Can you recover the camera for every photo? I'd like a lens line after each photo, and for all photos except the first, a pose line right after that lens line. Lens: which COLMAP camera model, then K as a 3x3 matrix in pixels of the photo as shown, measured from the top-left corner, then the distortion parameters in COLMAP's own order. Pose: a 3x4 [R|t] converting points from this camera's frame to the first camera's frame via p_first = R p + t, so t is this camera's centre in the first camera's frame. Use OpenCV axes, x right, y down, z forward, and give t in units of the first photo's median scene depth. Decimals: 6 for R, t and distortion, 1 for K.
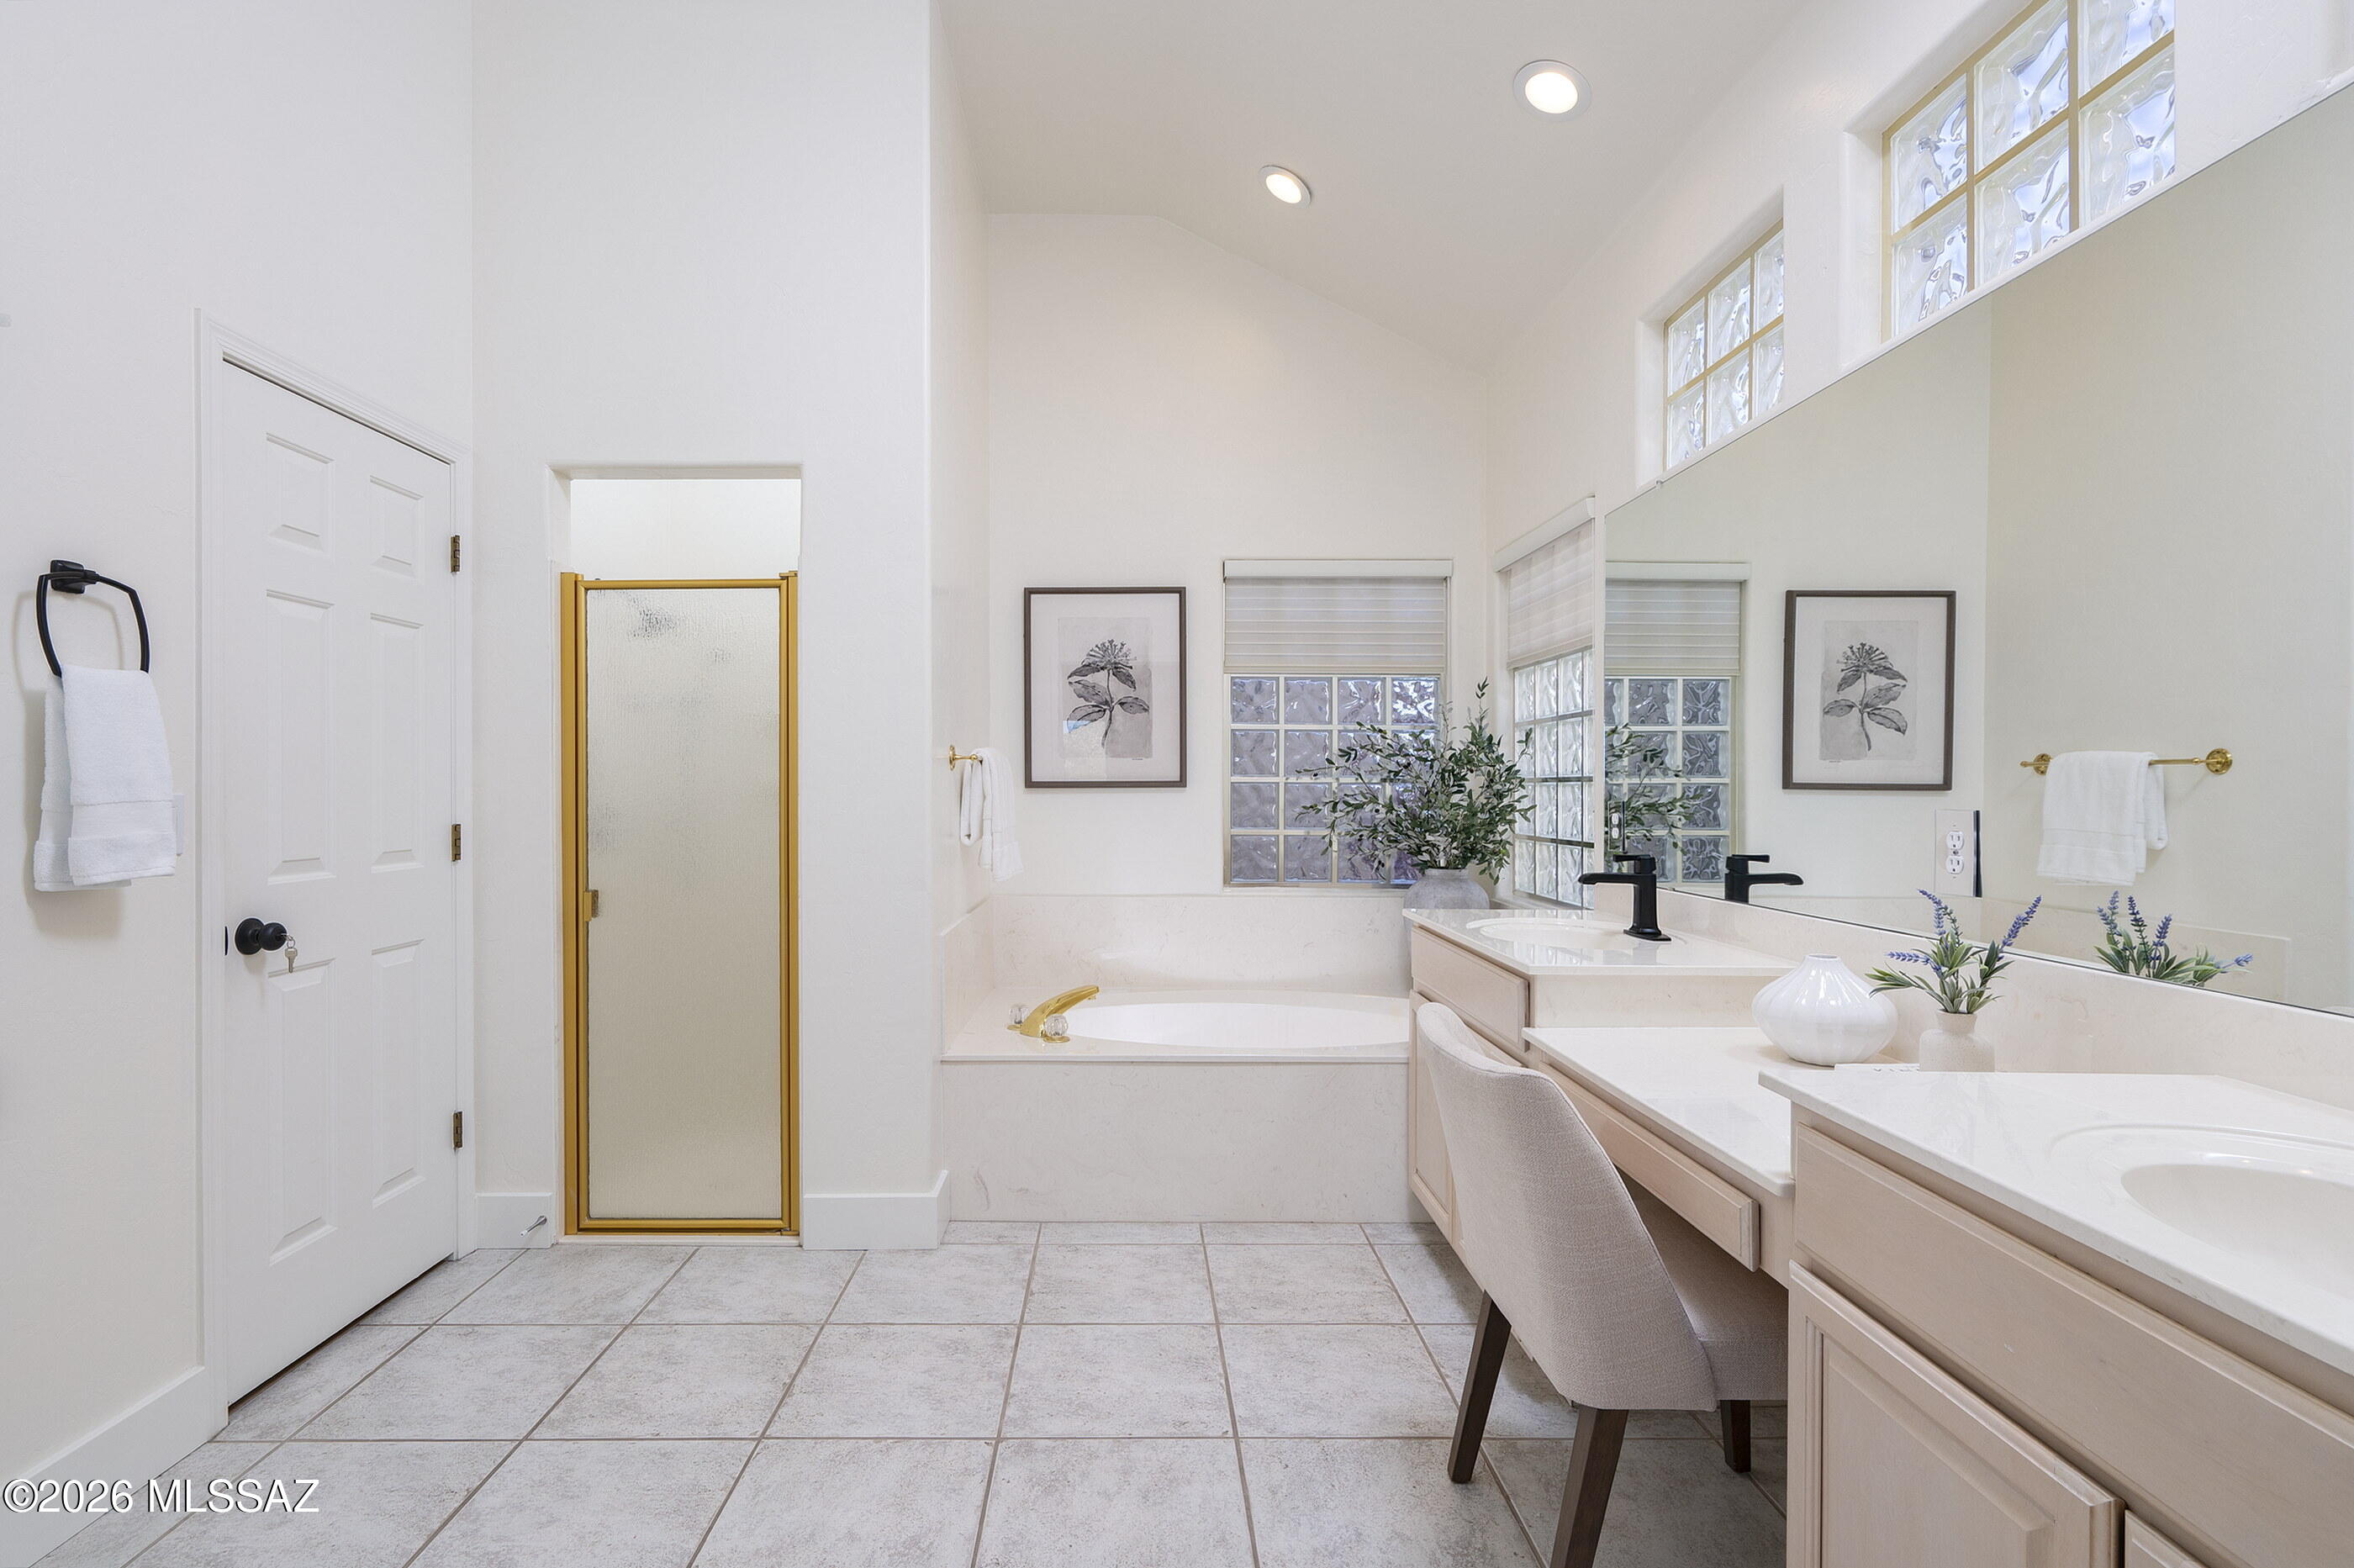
lens RADIAL K [[1206.2, 0, 1192.5], [0, 1206.2, 792.3], [0, 0, 1]] dist [0.000223, 0.003980]
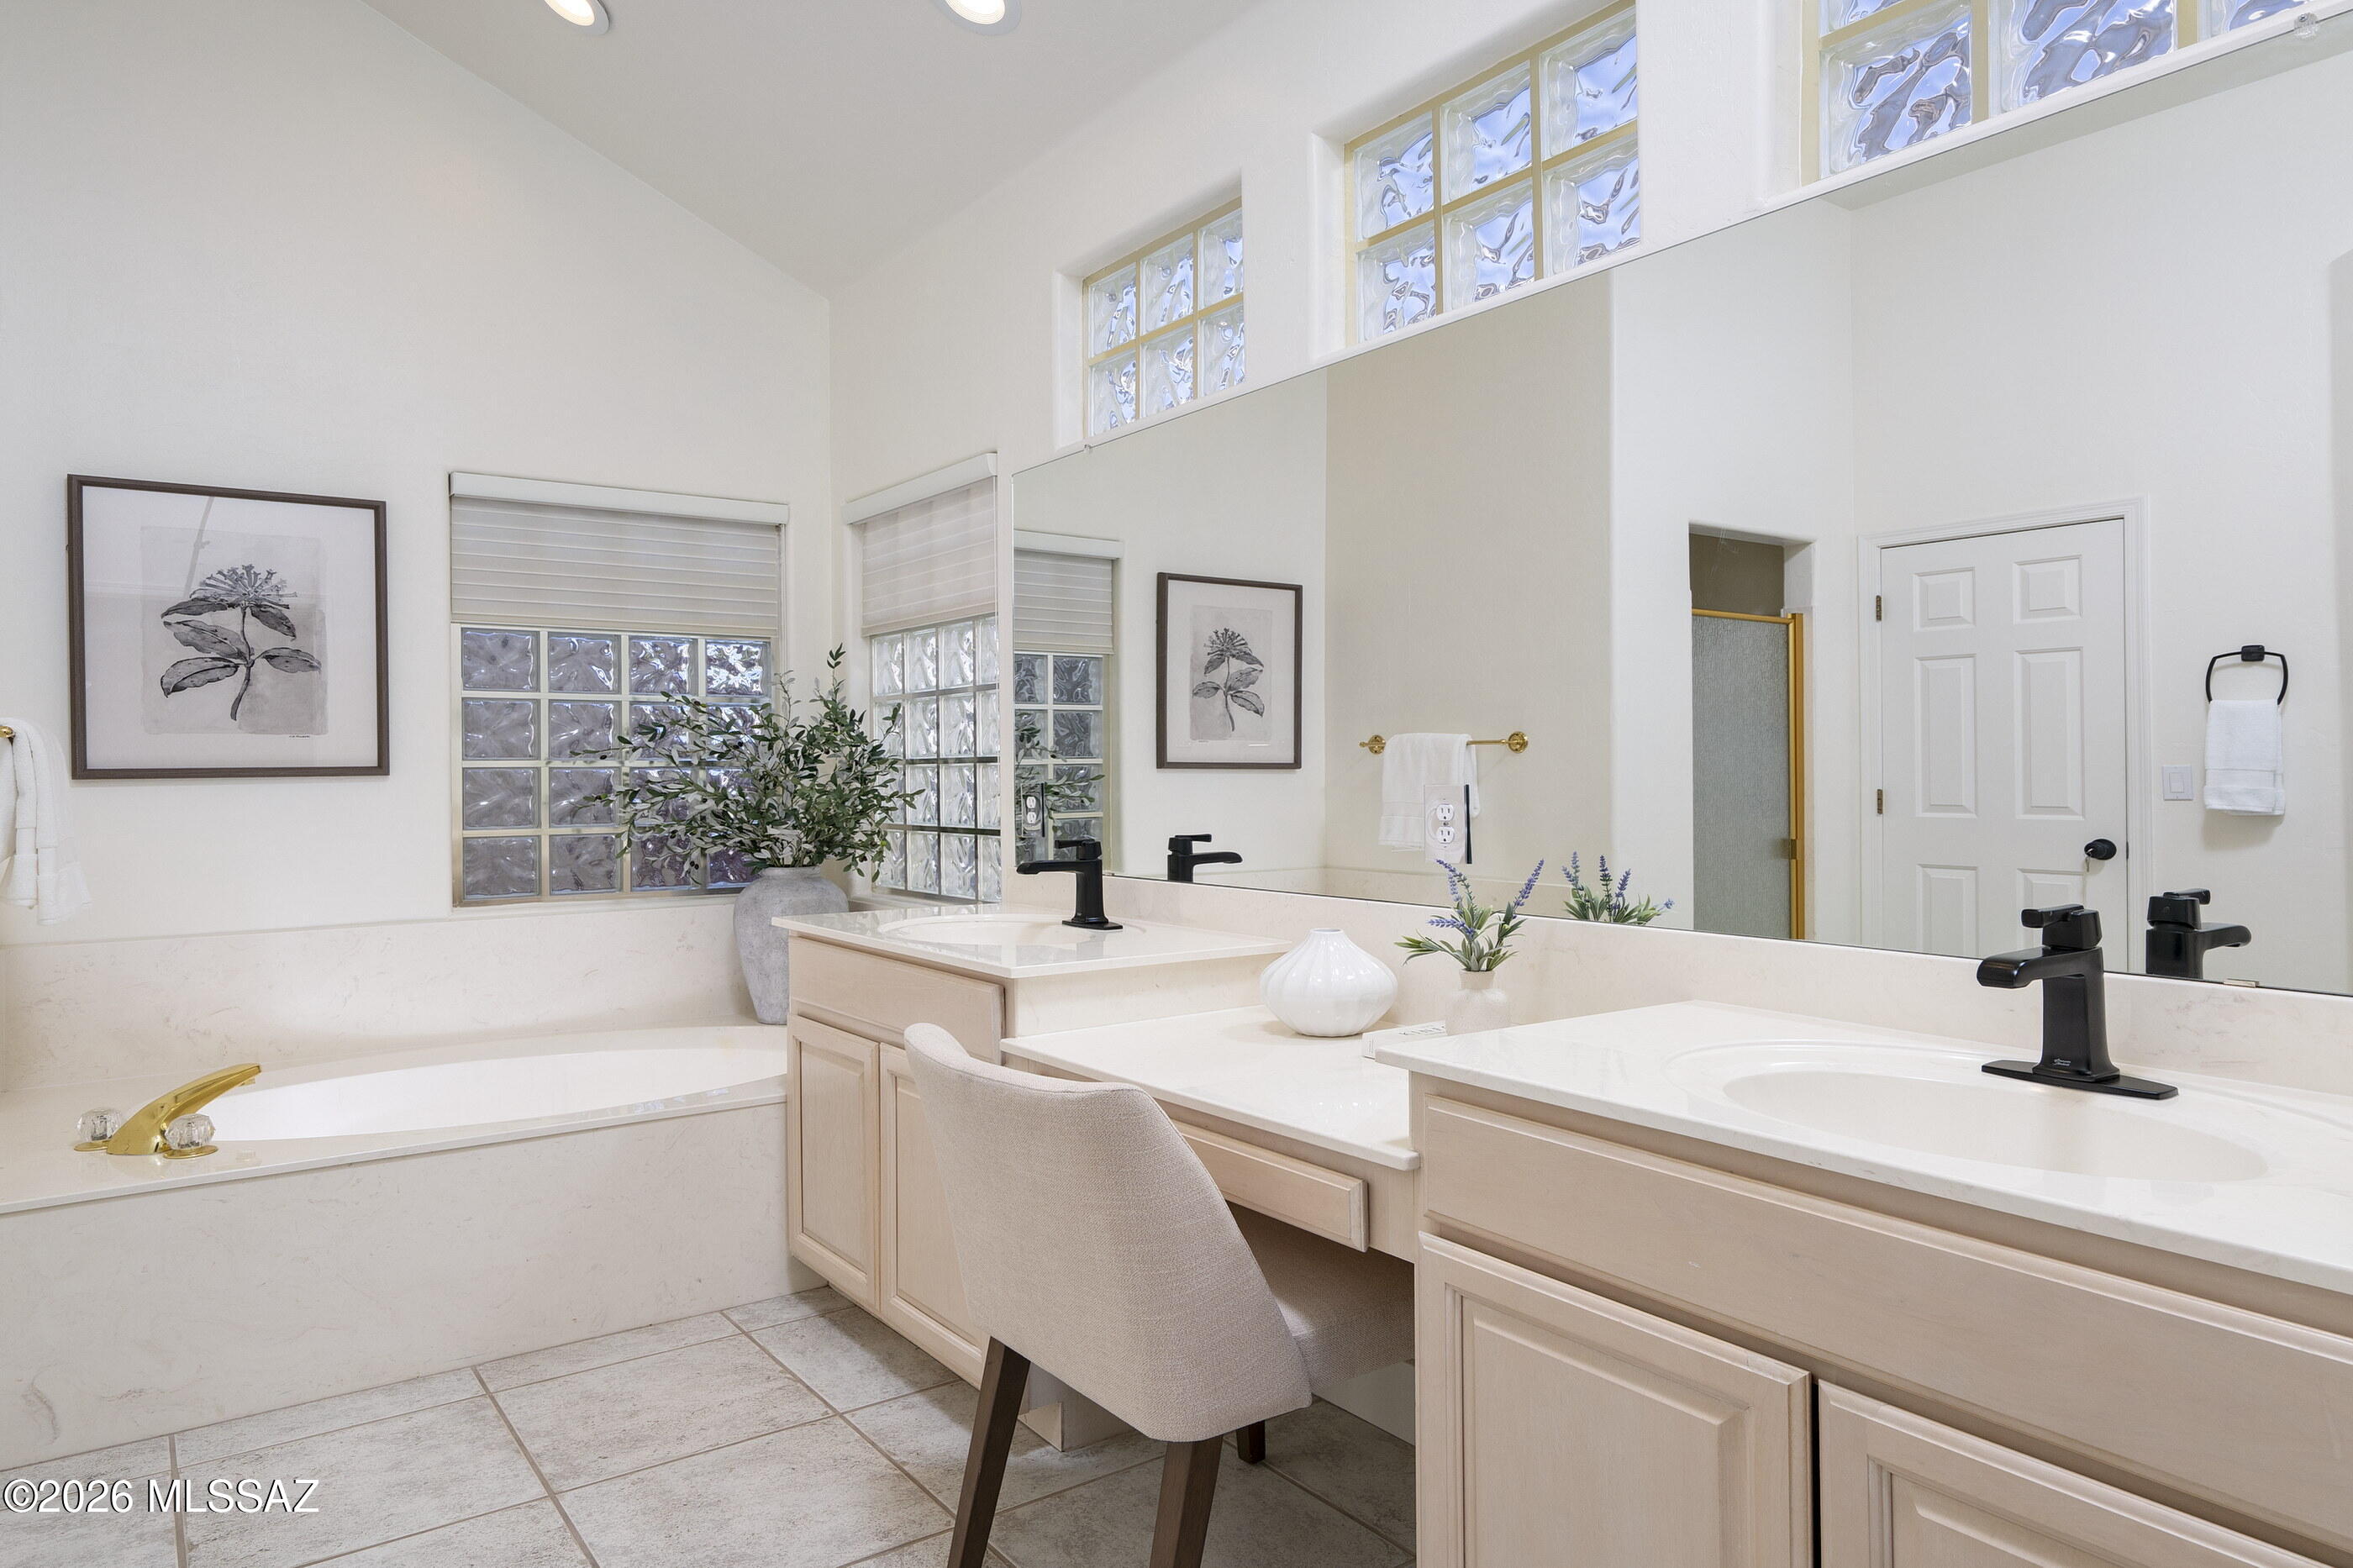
lens RADIAL K [[1315.5, 0, 1178.8], [0, 1315.5, 764.1], [0, 0, 1]] dist [0.003217, 0.000317]
pose [[0.800309, -0.005233, 0.599565, -0.154215], [0.012199, 0.999897, -0.007556, 0.001507], [-0.599464, 0.013361, 0.800290, 0.113018]]
